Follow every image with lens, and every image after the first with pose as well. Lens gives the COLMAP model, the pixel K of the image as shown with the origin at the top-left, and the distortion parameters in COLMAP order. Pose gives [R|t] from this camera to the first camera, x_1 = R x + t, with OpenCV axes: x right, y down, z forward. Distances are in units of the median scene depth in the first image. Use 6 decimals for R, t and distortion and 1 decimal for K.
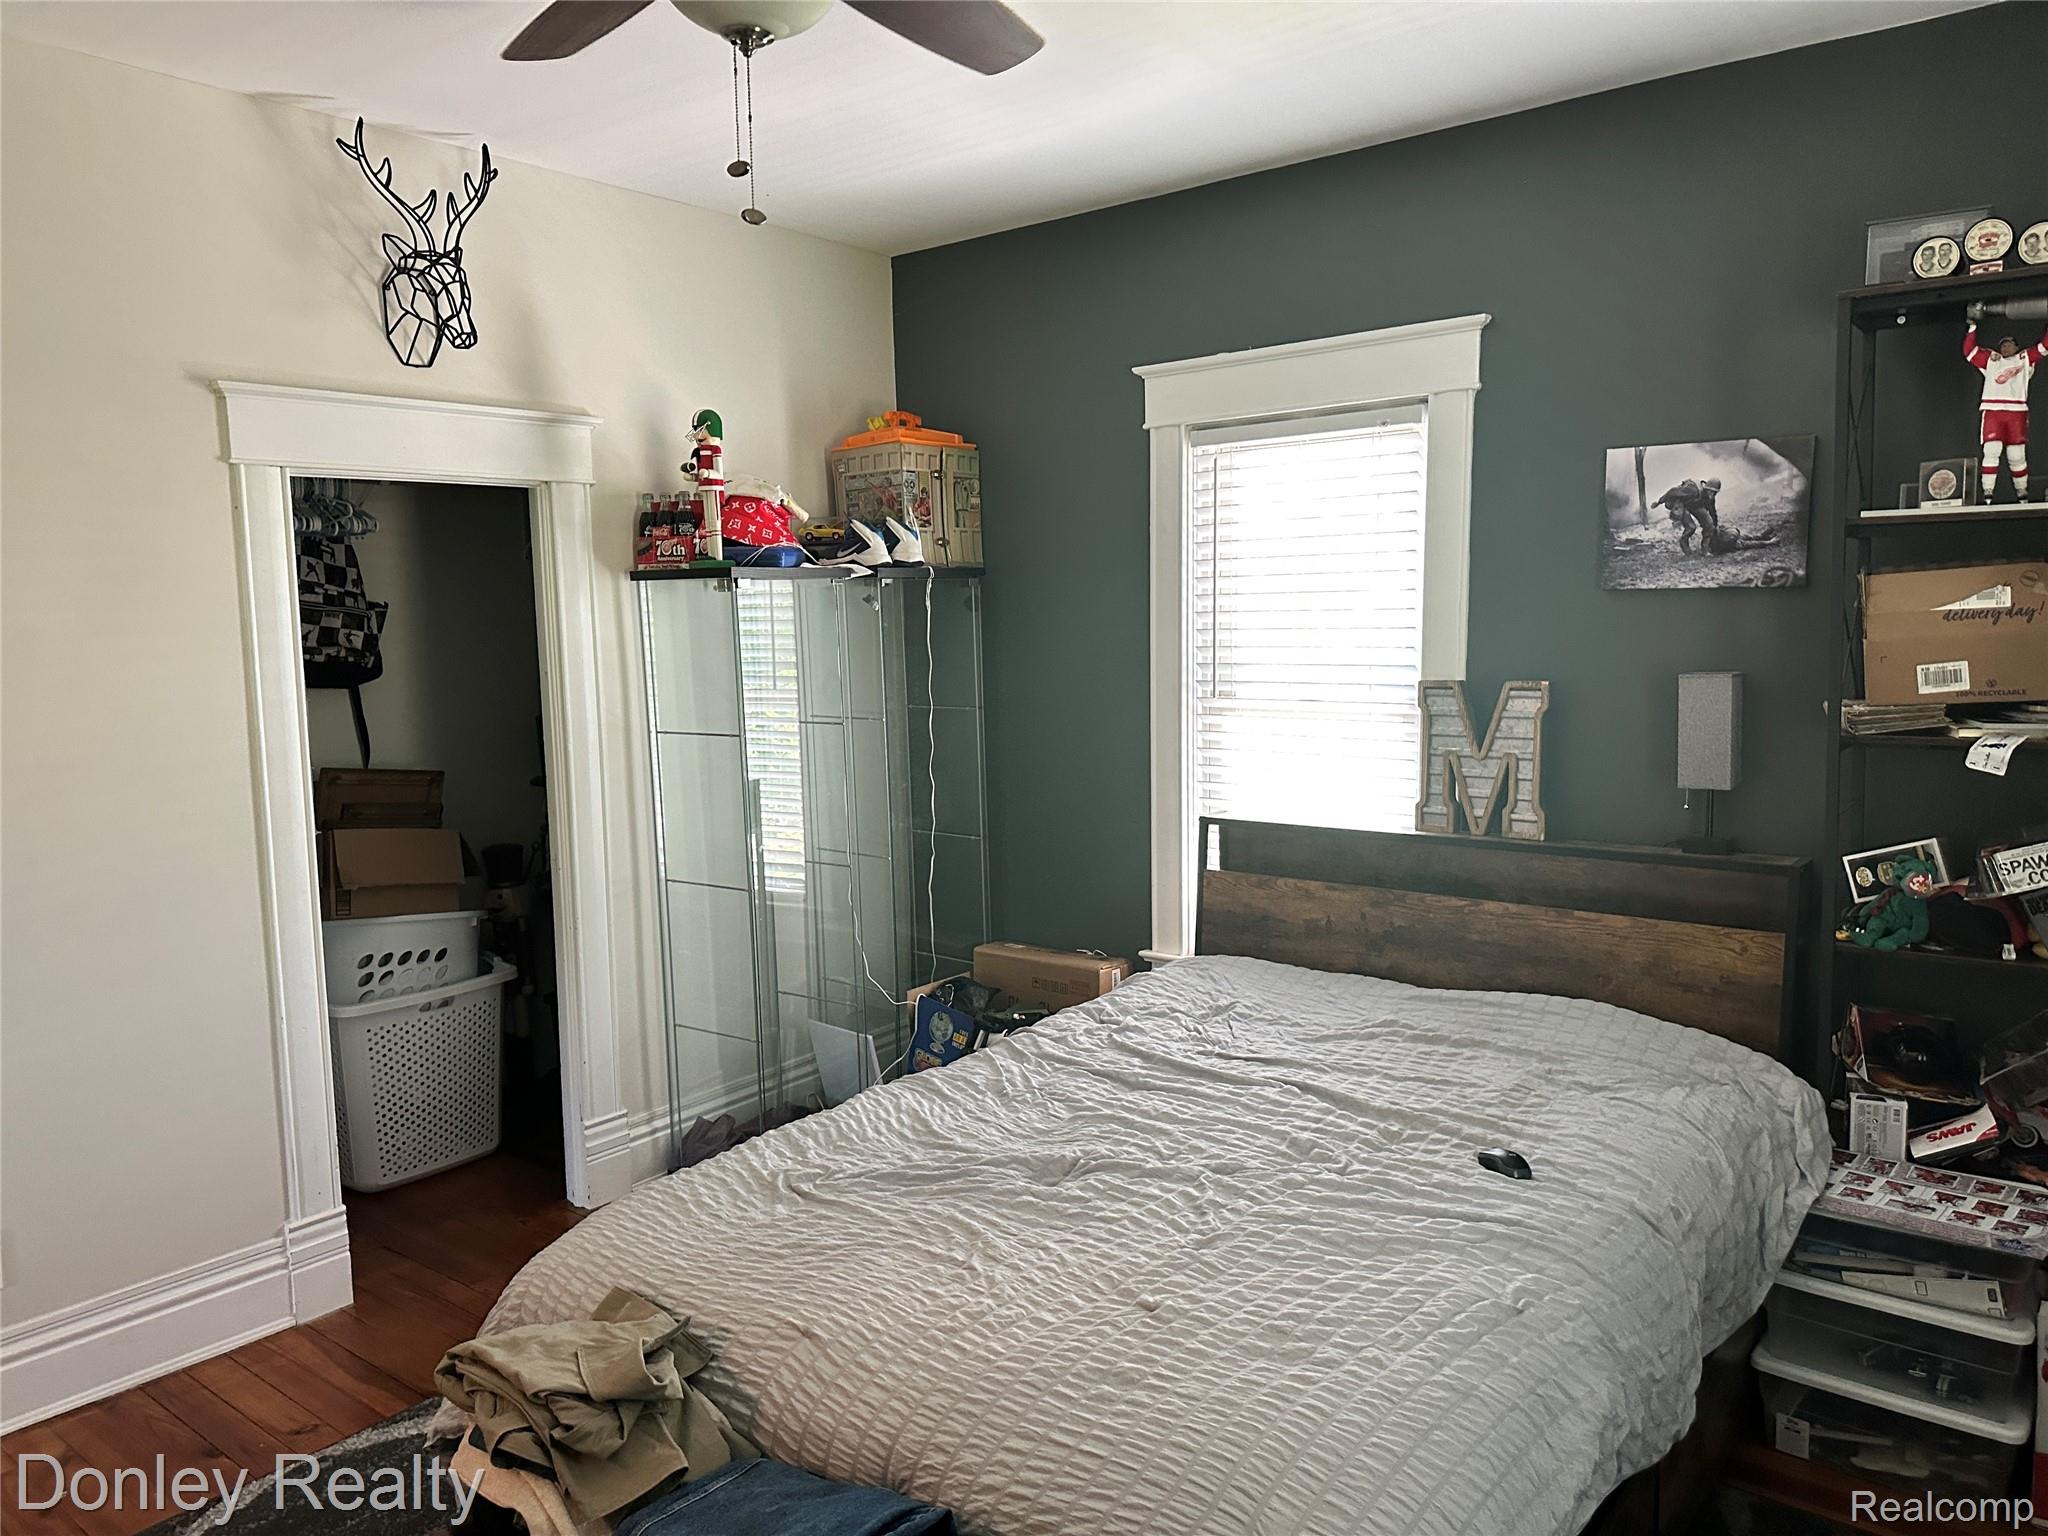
lens RADIAL K [[1404.7, 0, 1024.0], [0, 1404.7, 768.0], [0, 0, 1]] dist [0.005607, -0.040535]
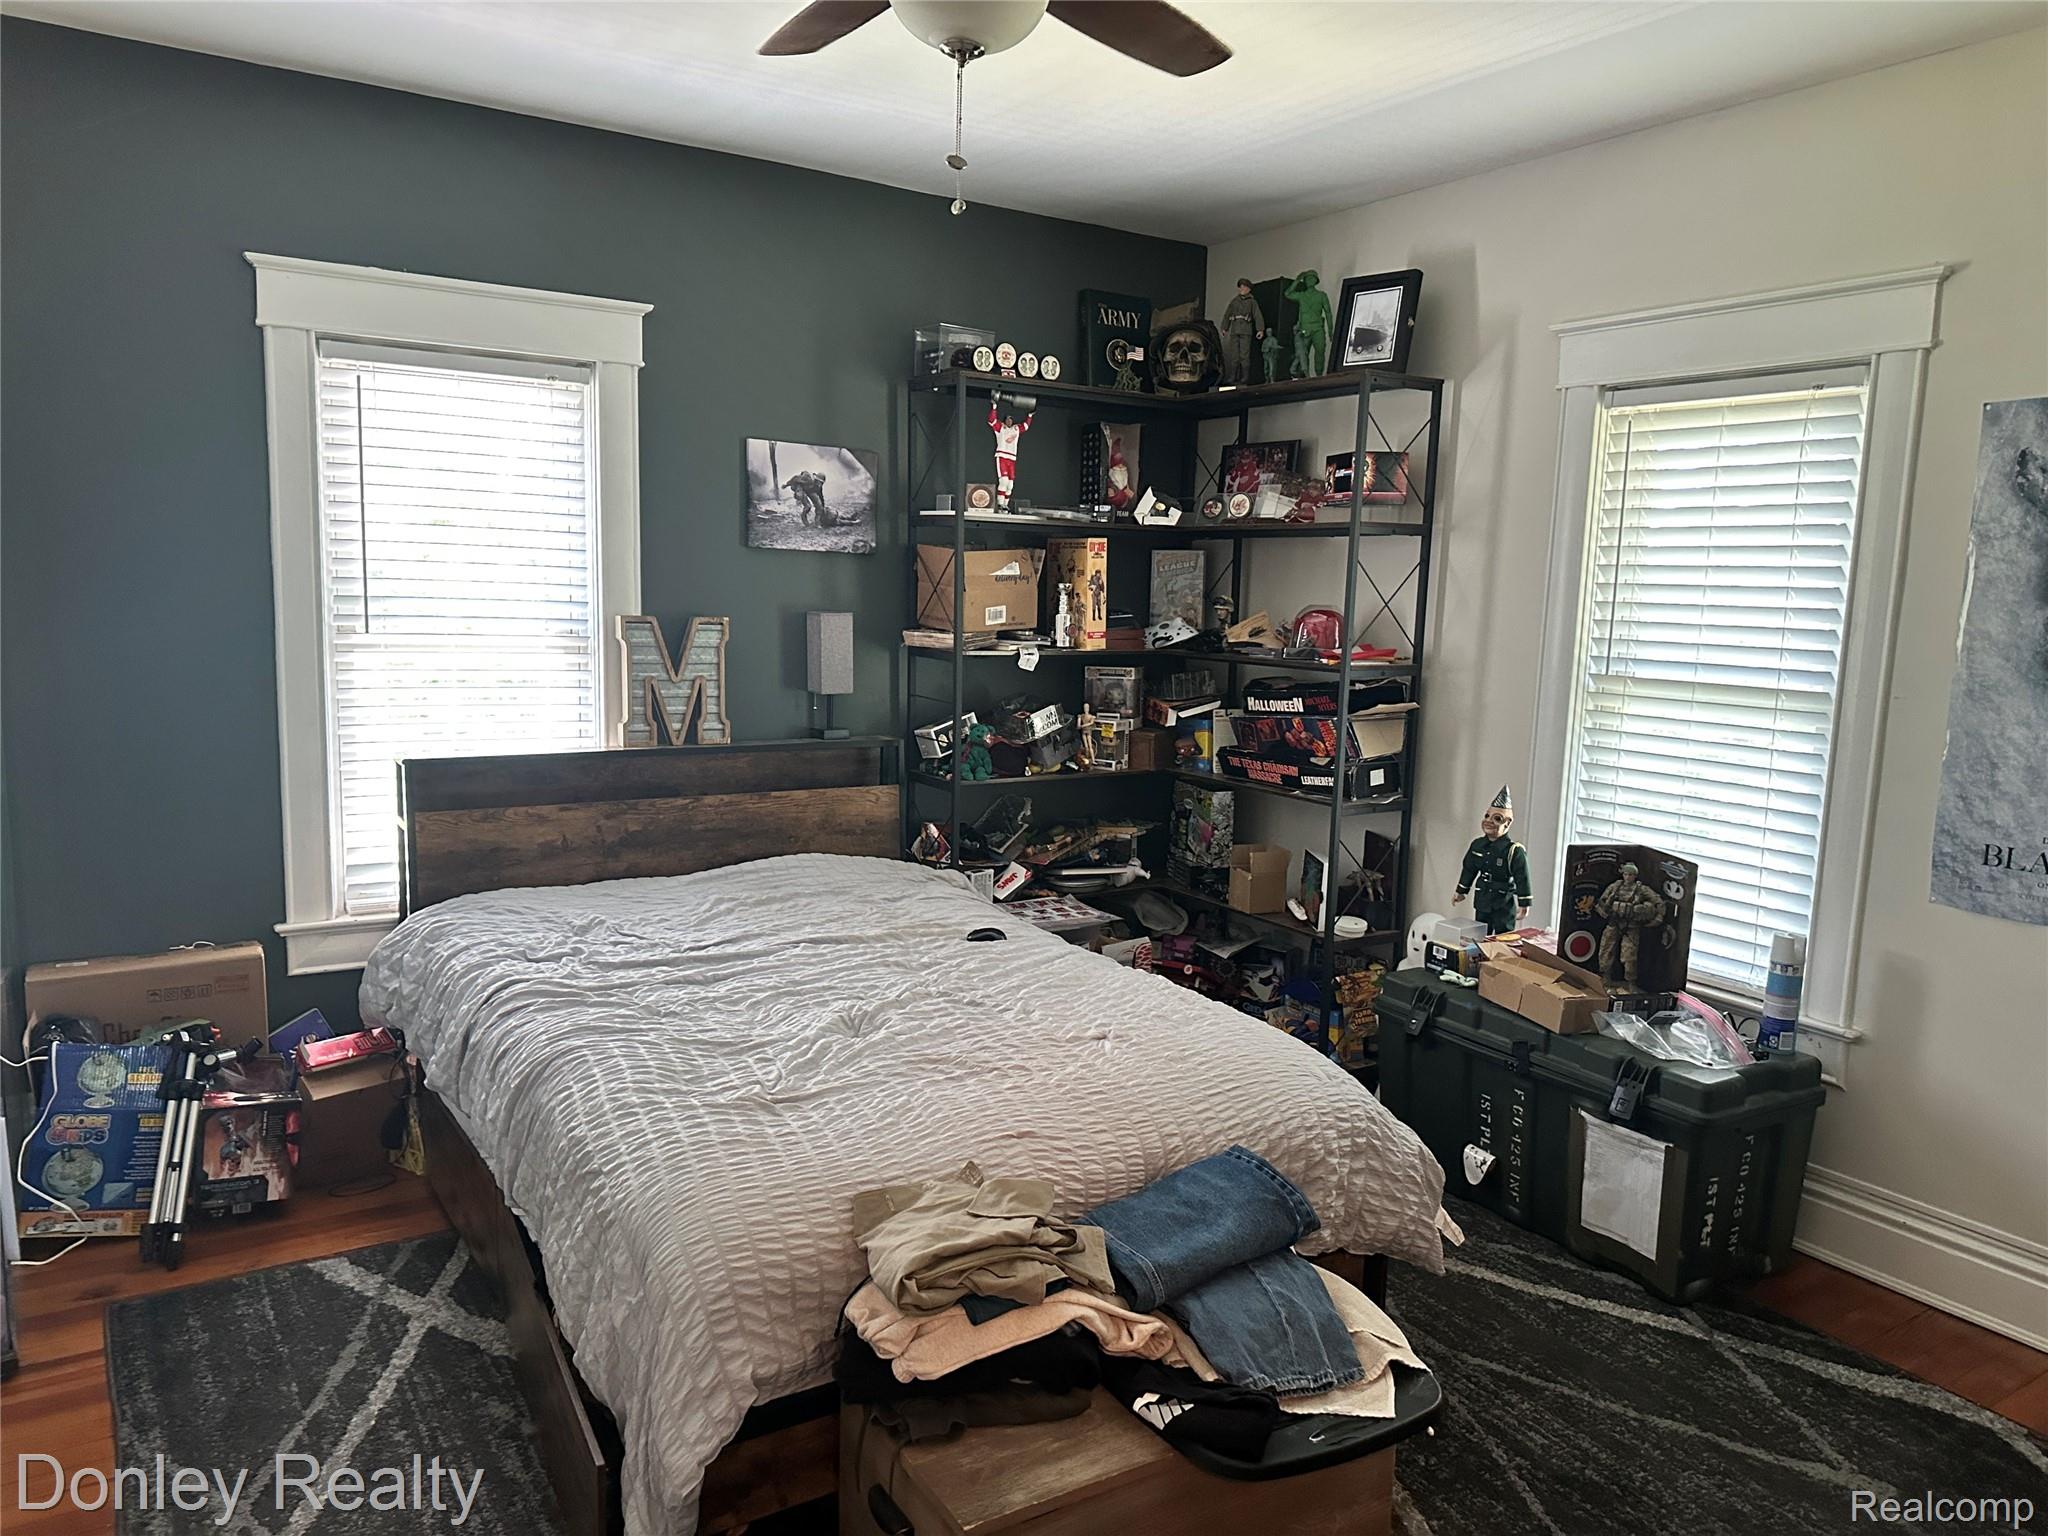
lens RADIAL K [[1437.0, 0, 1024.0], [0, 1437.0, 768.0], [0, 0, 1]] dist [0.095514, -0.113888]
pose [[0.308193, -0.102356, 0.945801, -0.841278], [0.060437, 0.994293, 0.087910, -0.026765], [-0.949402, 0.030068, 0.312621, 0.359967]]
